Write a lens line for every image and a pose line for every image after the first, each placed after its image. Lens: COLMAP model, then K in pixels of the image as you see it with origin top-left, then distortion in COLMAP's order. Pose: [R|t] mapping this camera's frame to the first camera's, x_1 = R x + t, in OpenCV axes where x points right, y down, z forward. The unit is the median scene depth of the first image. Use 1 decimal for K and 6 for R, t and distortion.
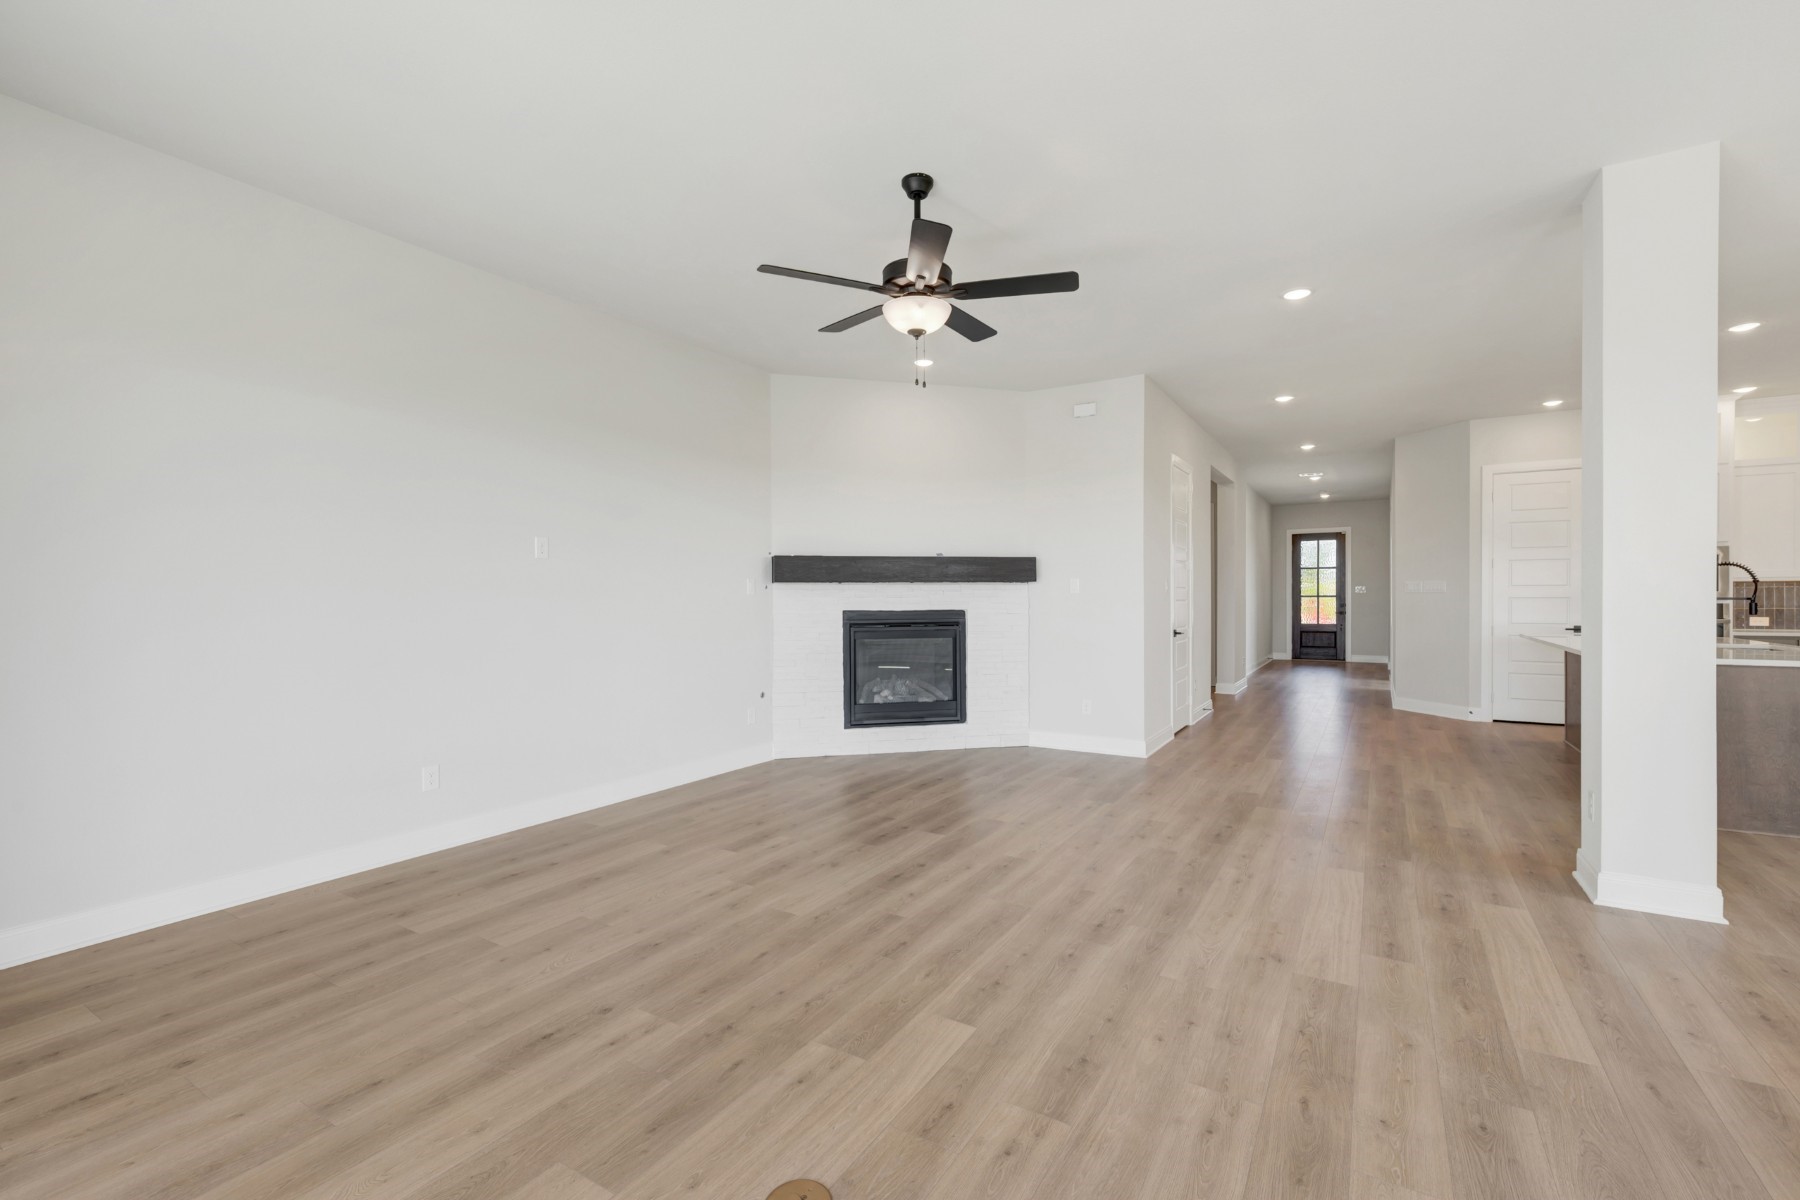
lens RADIAL K [[775.5, 0, 906.5], [0, 775.5, 601.5], [0, 0, 1]] dist [-0.000268, 0.001027]
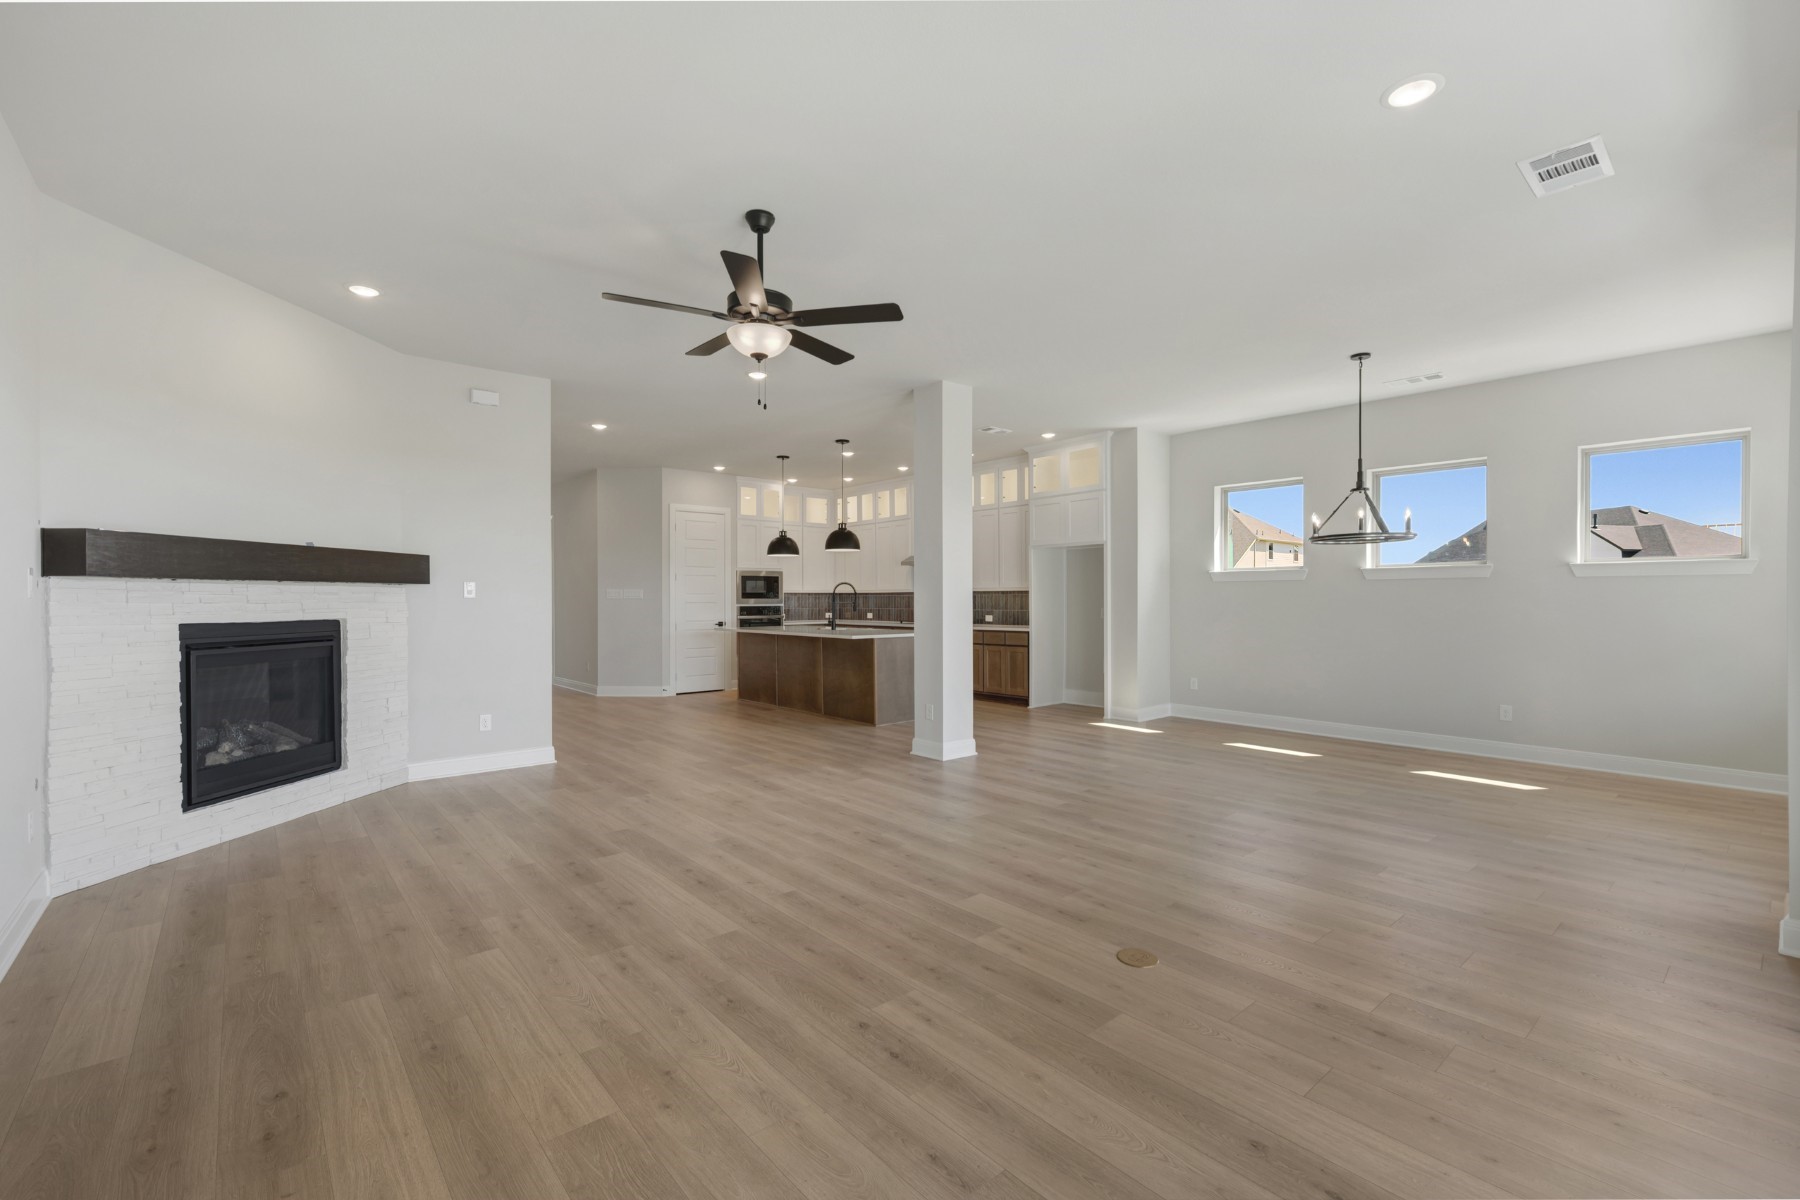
lens RADIAL K [[775.5, 0, 911.9], [0, 775.5, 609.8], [0, 0, 1]] dist [-0.000268, 0.001027]
pose [[0.306180, -0.009603, 0.951925, -0.491524], [0.006587, 0.999947, 0.007969, -0.001027], [-0.951951, 0.003830, 0.306227, 0.243877]]
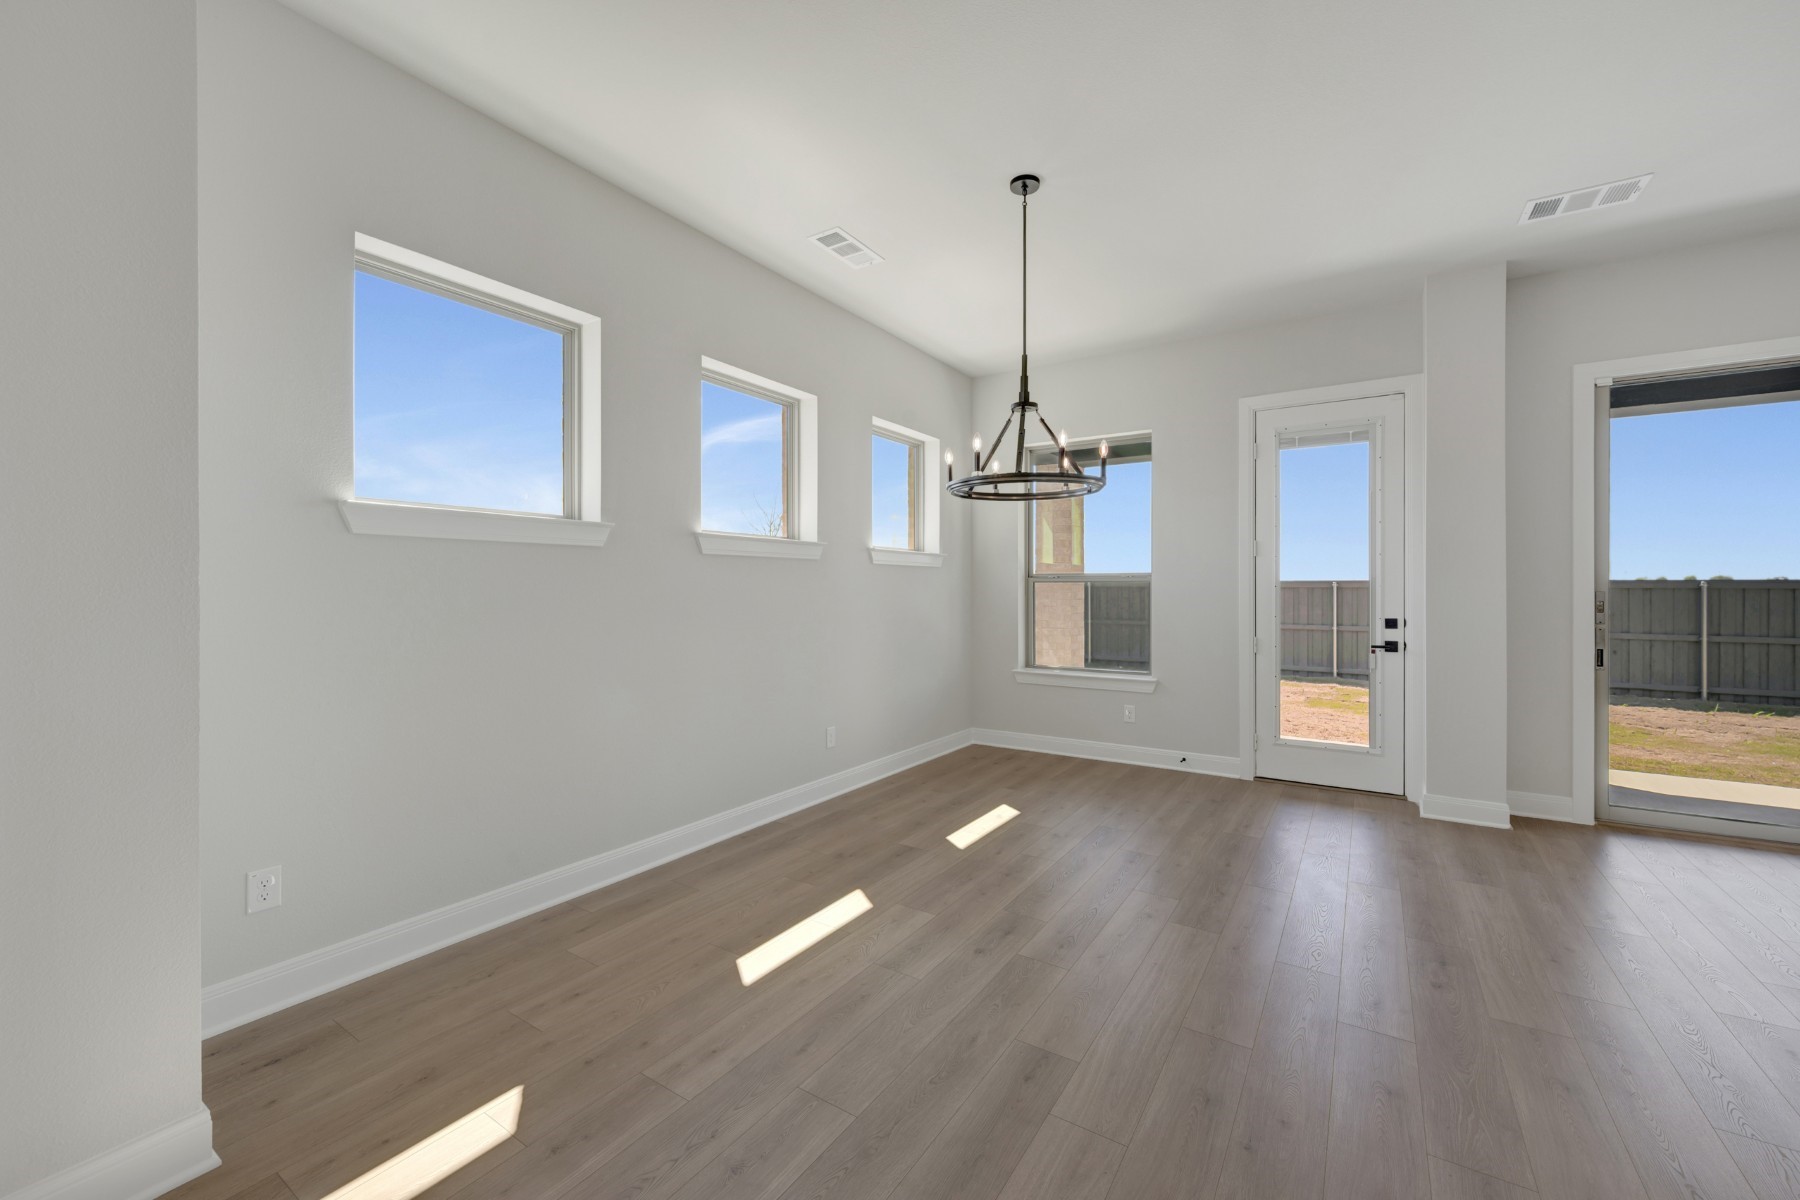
lens RADIAL K [[715.5, 0, 910.9], [0, 715.5, 604.2], [0, 0, 1]] dist [-0.000759, 0.000413]
pose [[-0.999699, 0.001327, 0.024489, 0.575316], [0.001936, 0.999690, 0.024834, -0.005028], [-0.024449, 0.024874, -0.999392, 0.523823]]
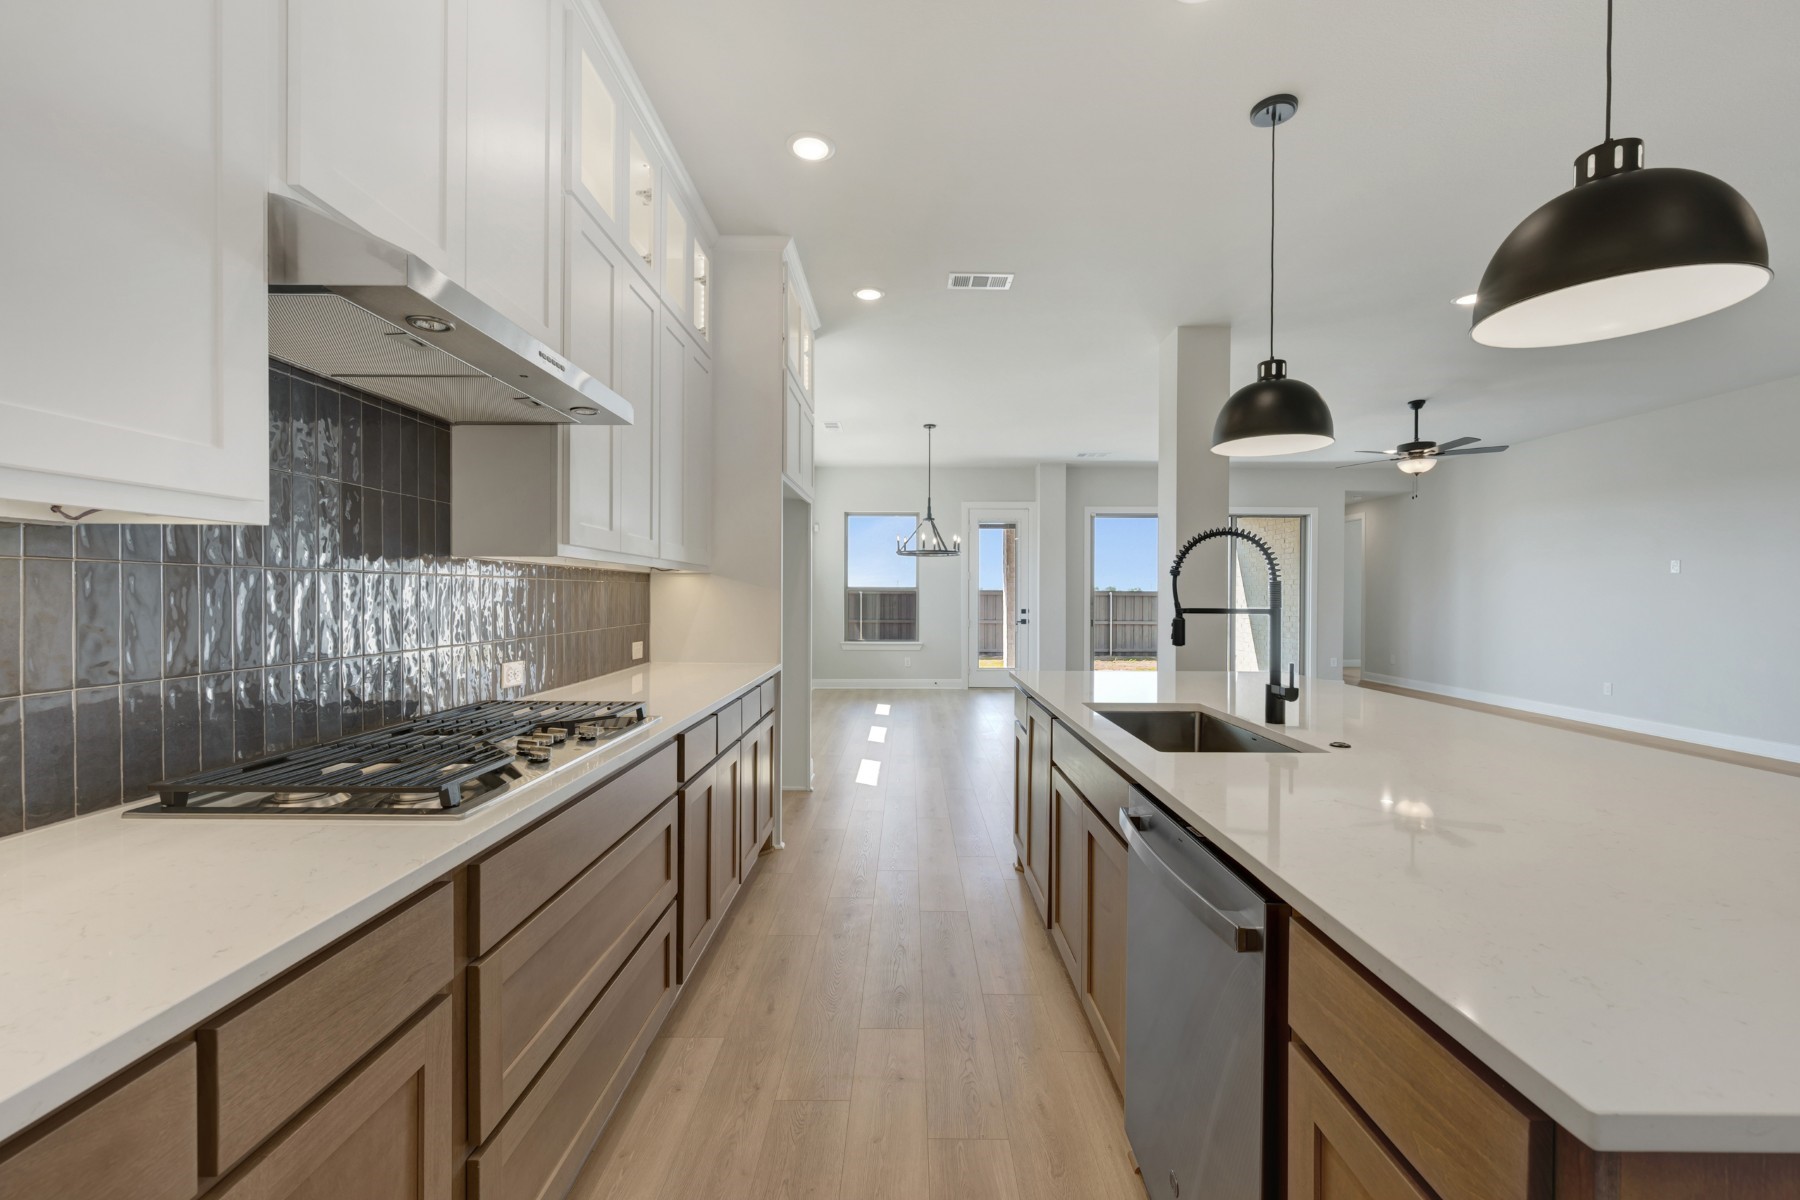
lens RADIAL K [[715.5, 0, 924.5], [0, 715.5, 598.7], [0, 0, 1]] dist [-0.000759, 0.000413]
pose [[-0.841657, 0.003265, -0.540003, 1.145603], [-0.003891, 0.999919, 0.012111, -0.012938], [0.539999, 0.012295, -0.841576, 1.005101]]
